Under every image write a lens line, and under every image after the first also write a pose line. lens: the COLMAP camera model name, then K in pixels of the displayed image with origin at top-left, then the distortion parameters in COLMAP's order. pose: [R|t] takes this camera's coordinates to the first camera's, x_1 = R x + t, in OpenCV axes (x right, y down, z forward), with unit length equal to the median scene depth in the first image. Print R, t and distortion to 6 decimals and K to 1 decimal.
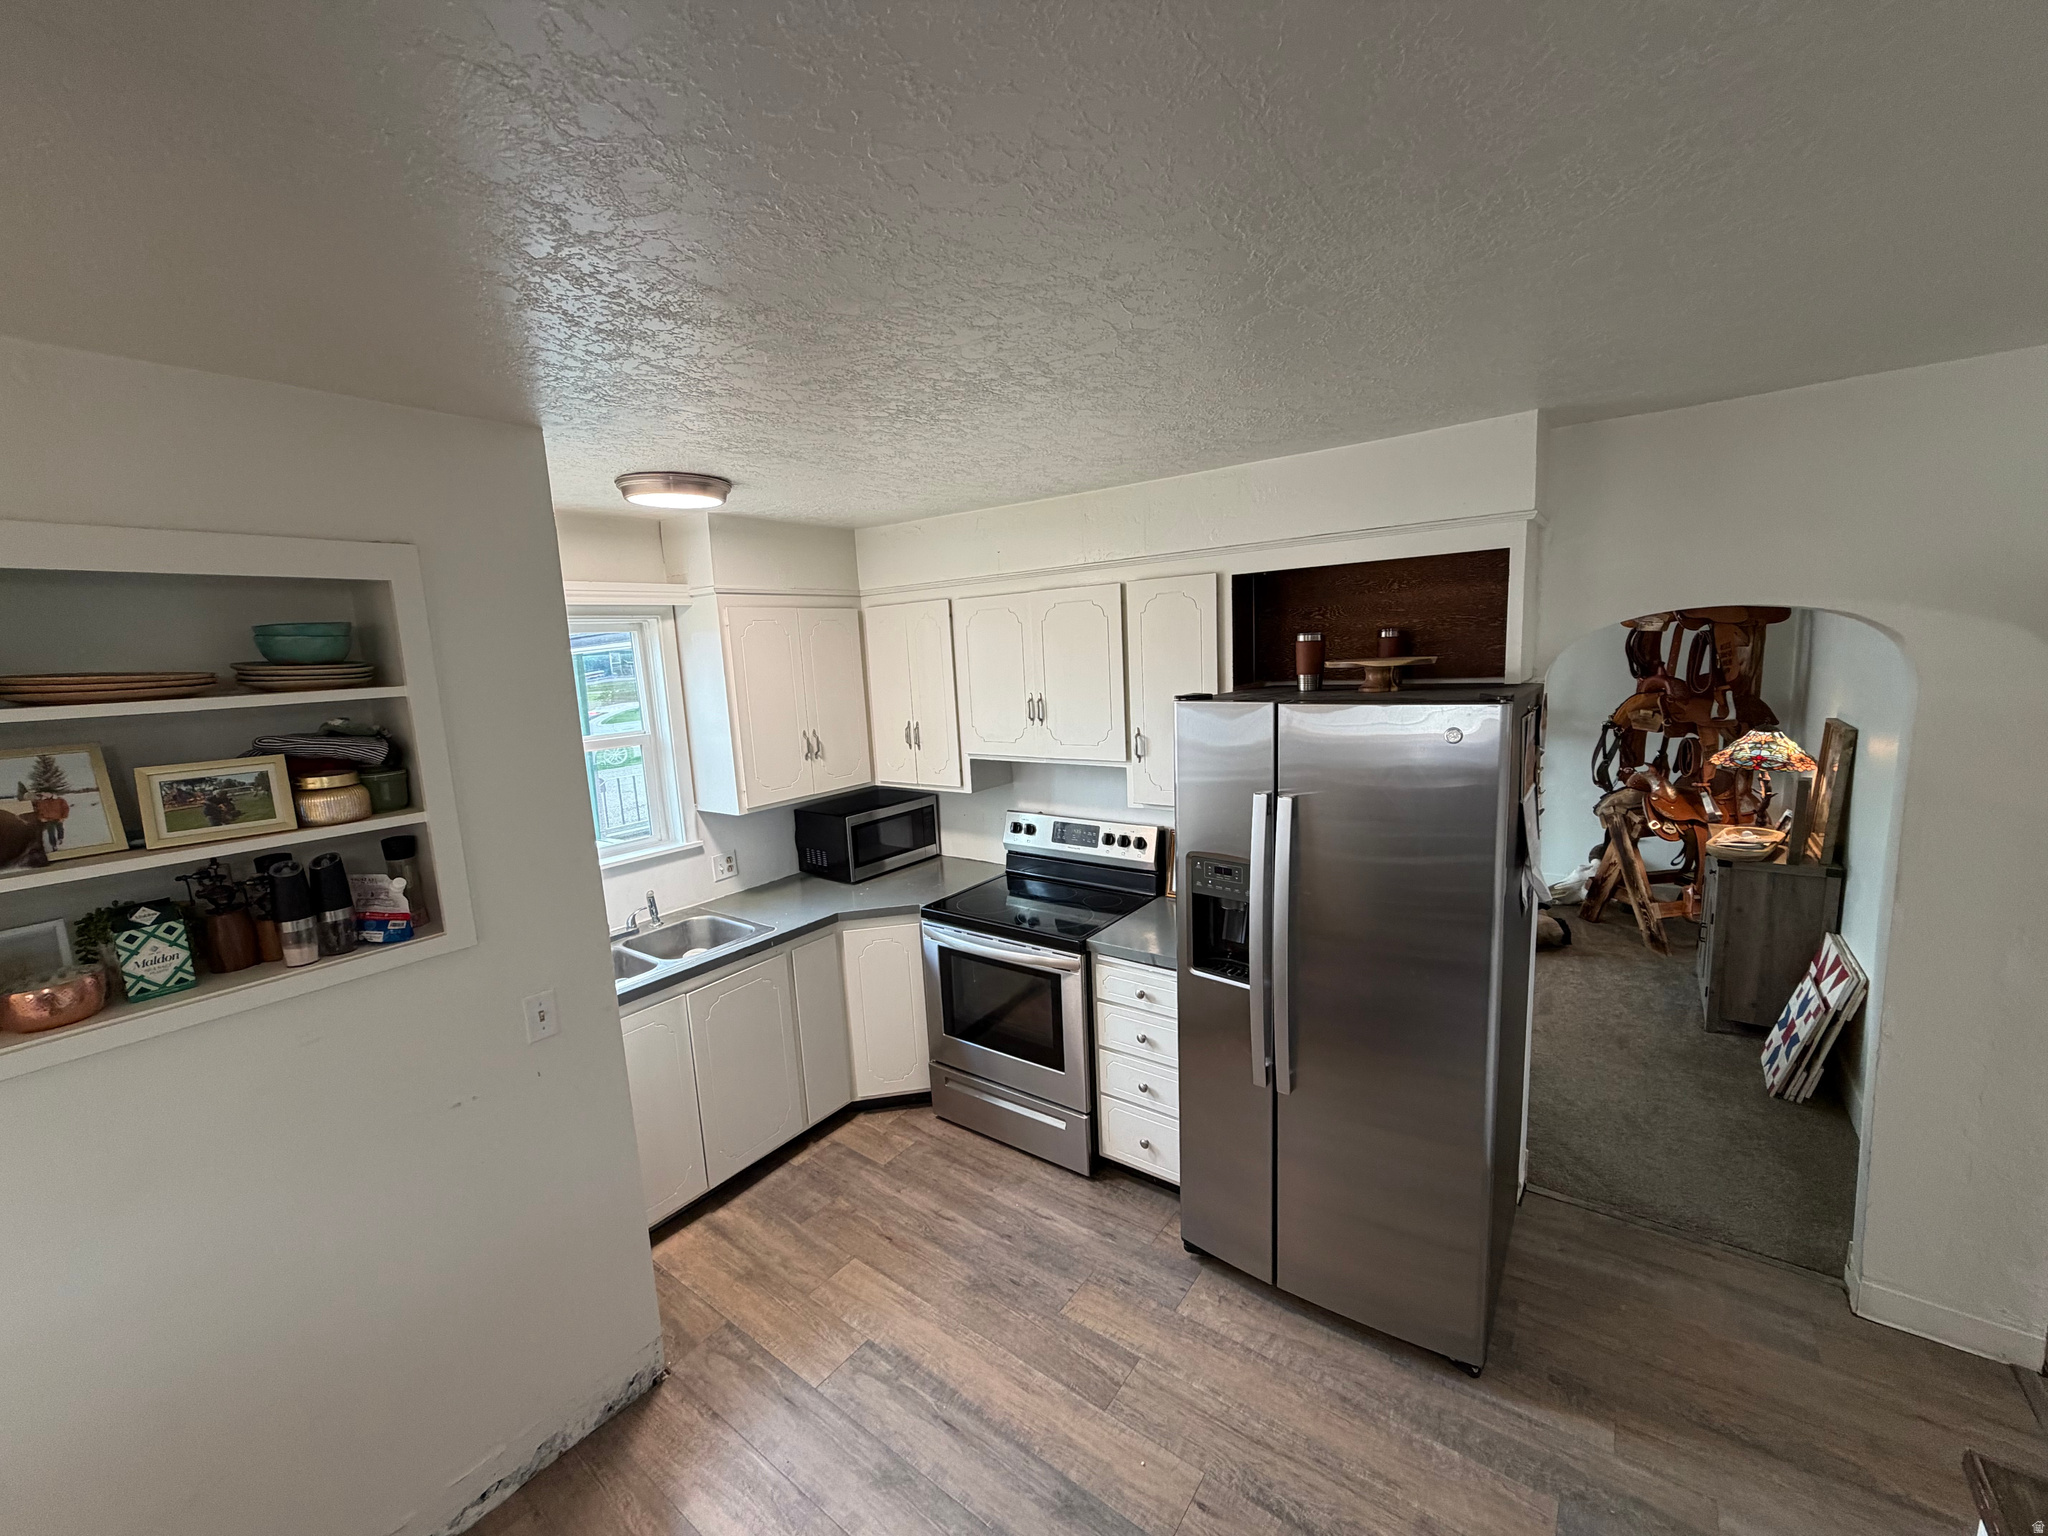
lens RADIAL K [[812.5, 0, 1020.1], [0, 812.5, 768.4], [0, 0, 1]] dist [-0.001521, 0.000049]
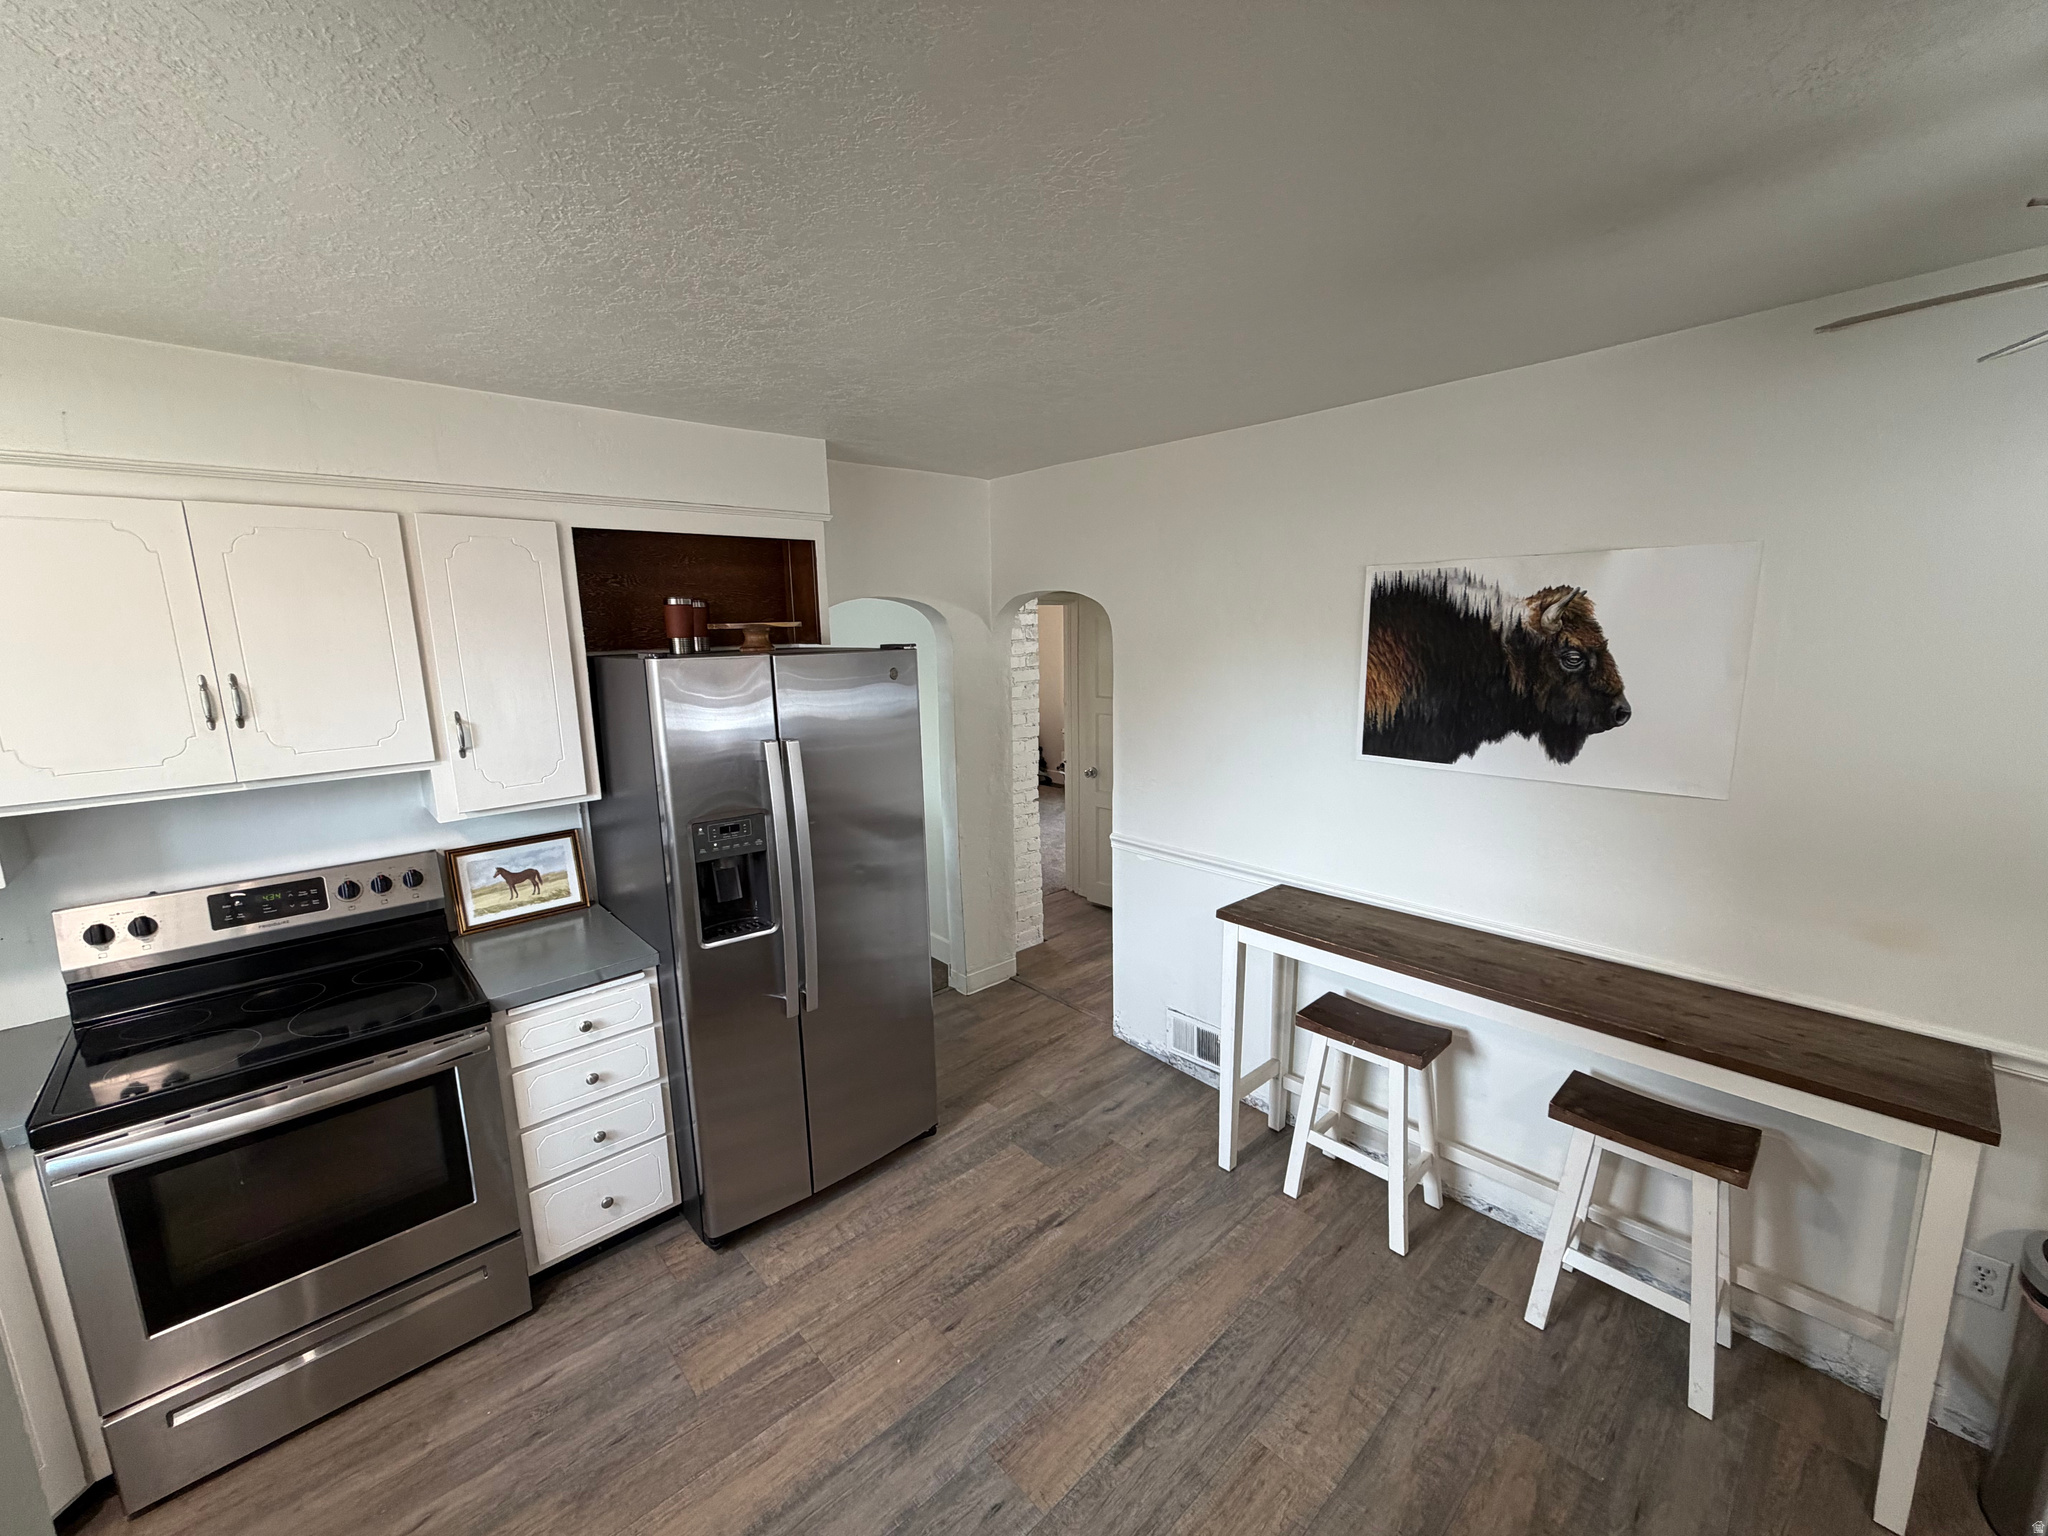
lens RADIAL K [[812.5, 0, 1019.7], [0, 812.5, 765.1], [0, 0, 1]] dist [-0.001521, 0.000049]
pose [[0.186746, -0.128915, 0.973913, -0.632832], [0.154363, 0.982889, 0.100504, 0.004430], [-0.970205, 0.131567, 0.203451, 0.440827]]
